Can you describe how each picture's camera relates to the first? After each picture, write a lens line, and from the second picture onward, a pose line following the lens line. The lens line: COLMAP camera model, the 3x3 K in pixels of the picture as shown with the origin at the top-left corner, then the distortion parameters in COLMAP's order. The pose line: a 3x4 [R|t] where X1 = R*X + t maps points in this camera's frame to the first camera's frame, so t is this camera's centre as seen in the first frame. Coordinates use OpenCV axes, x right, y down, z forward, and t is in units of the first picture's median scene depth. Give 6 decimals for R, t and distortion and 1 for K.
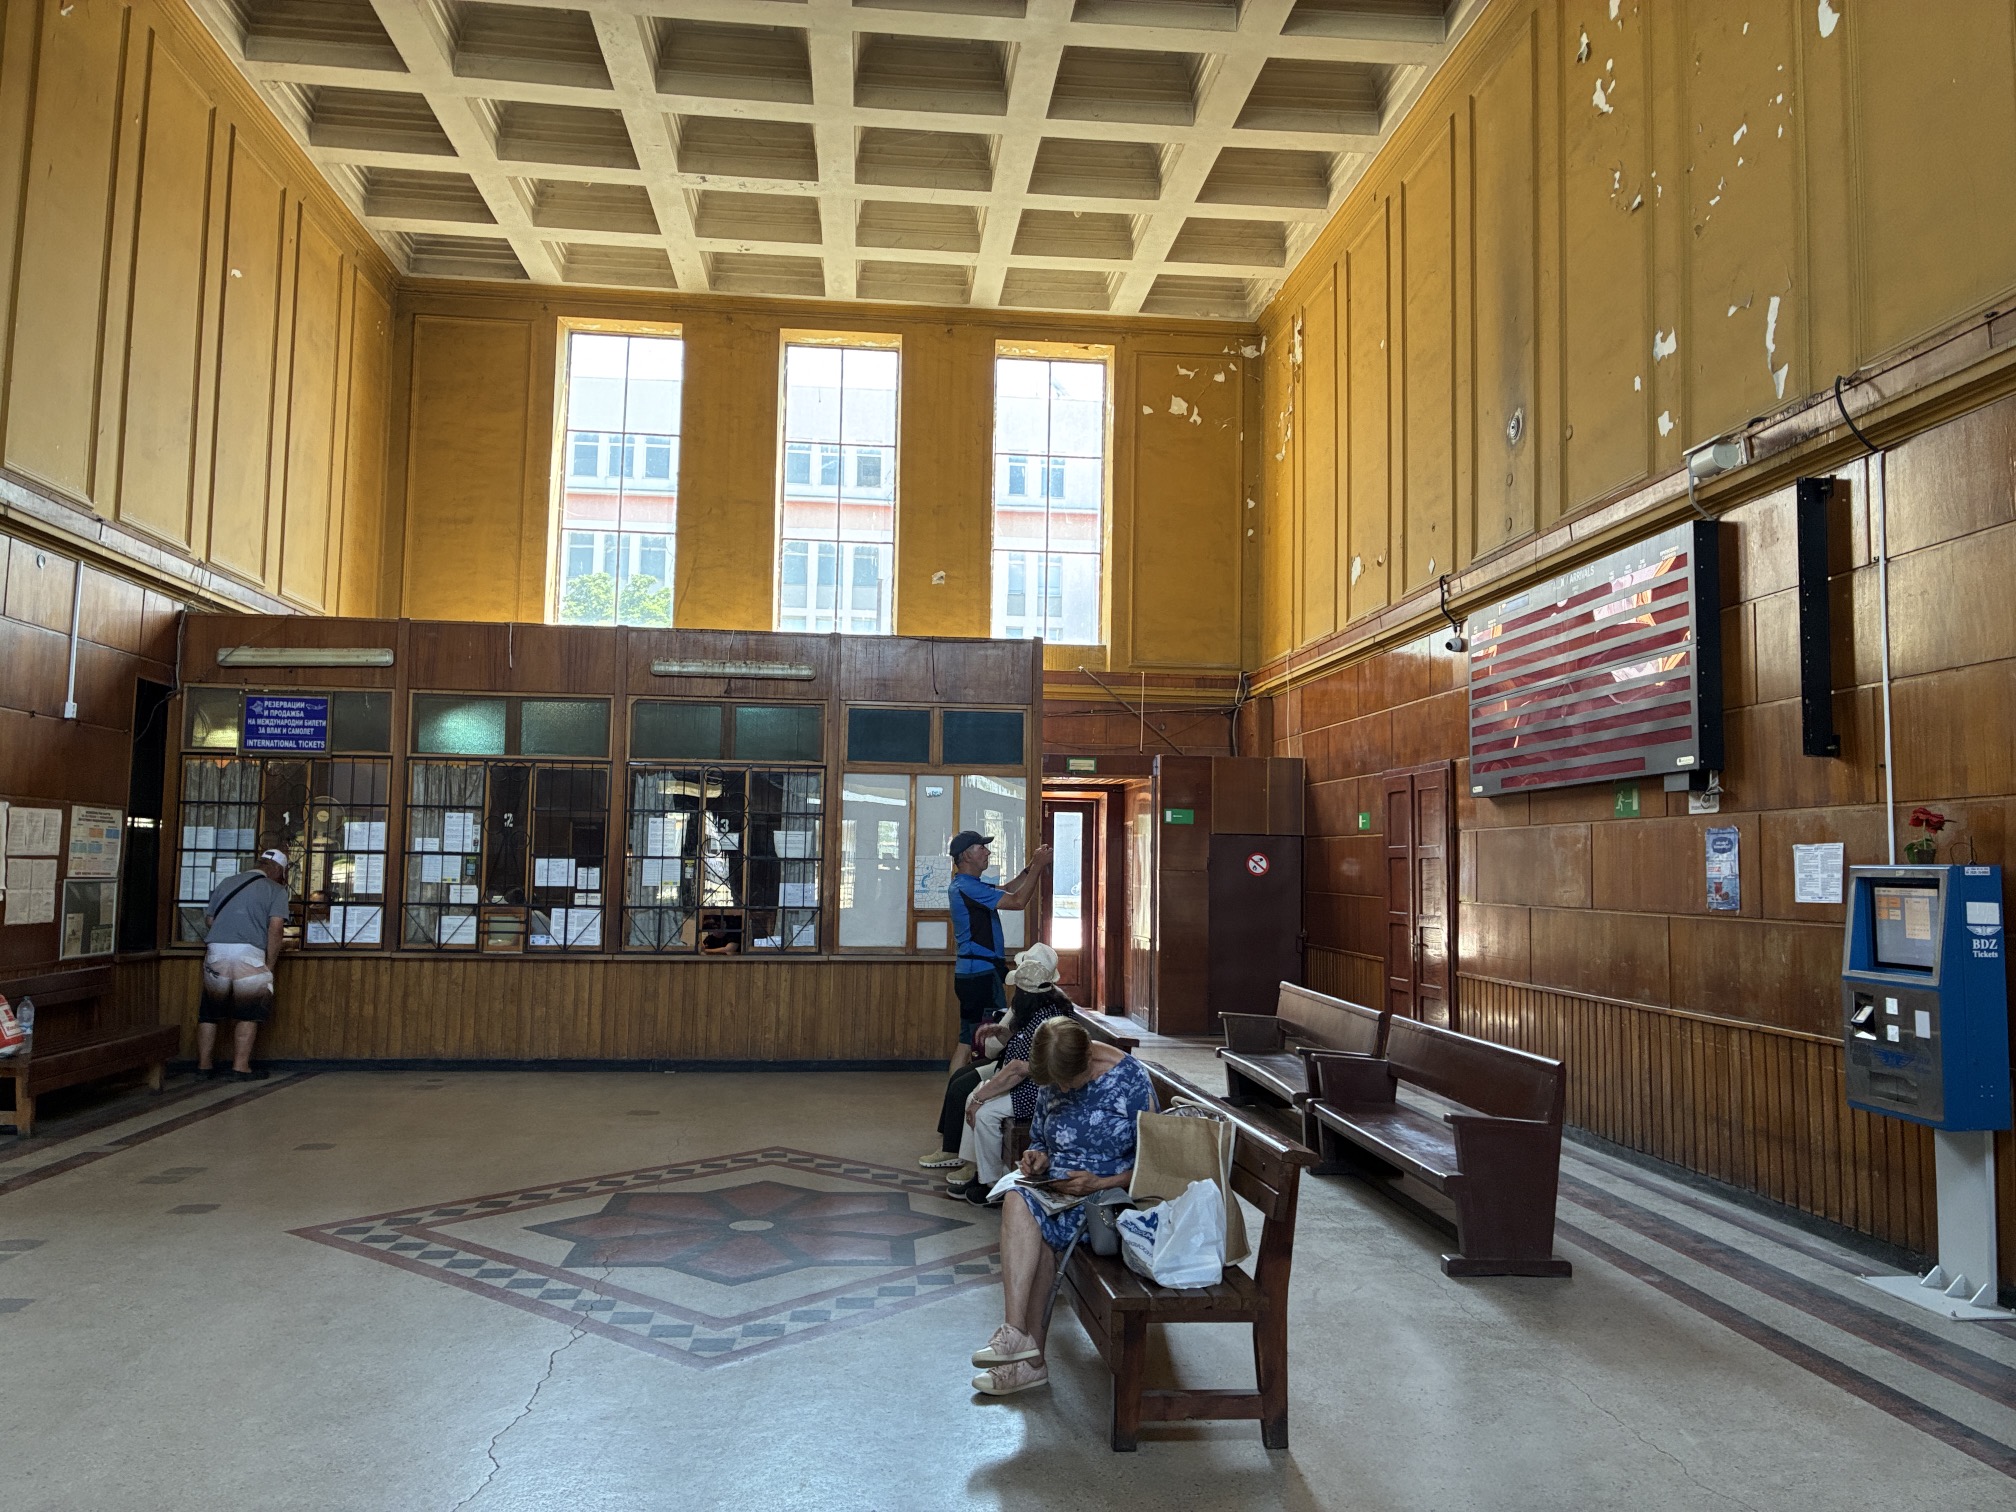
lens RADIAL K [[1513.7, 0, 1008.0], [0, 1513.7, 756.0], [0, 0, 1]] dist [-0.000029, 0.000141]
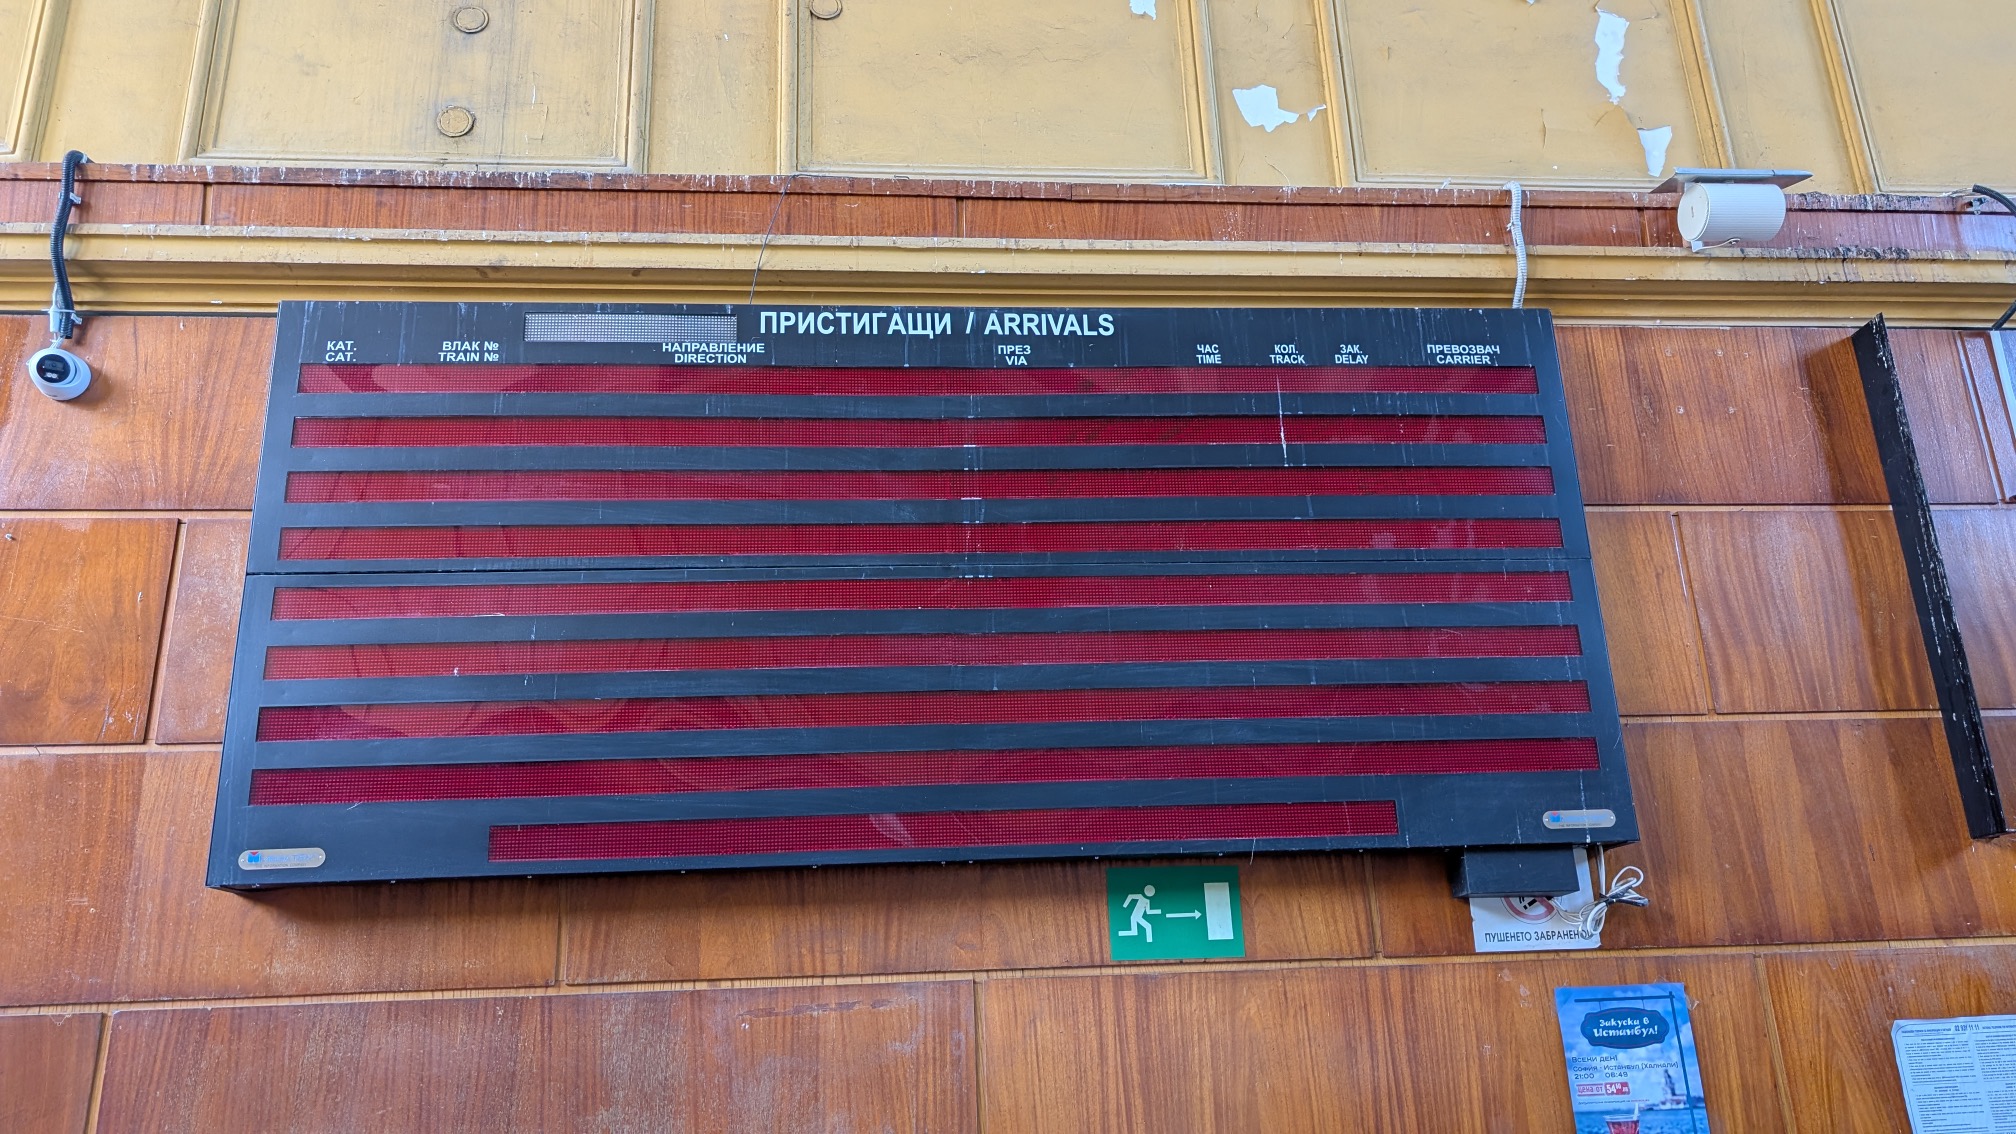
lens RADIAL K [[1463.8, 0, 999.7], [0, 1463.8, 596.2], [0, 0, 1]] dist [0.035122, -0.009837]
pose [[-0.008573, 0.300907, 0.953615, 0.046251], [-0.031193, 0.953106, -0.301026, 0.074030], [-0.999477, -0.032327, 0.001216, 1.182699]]
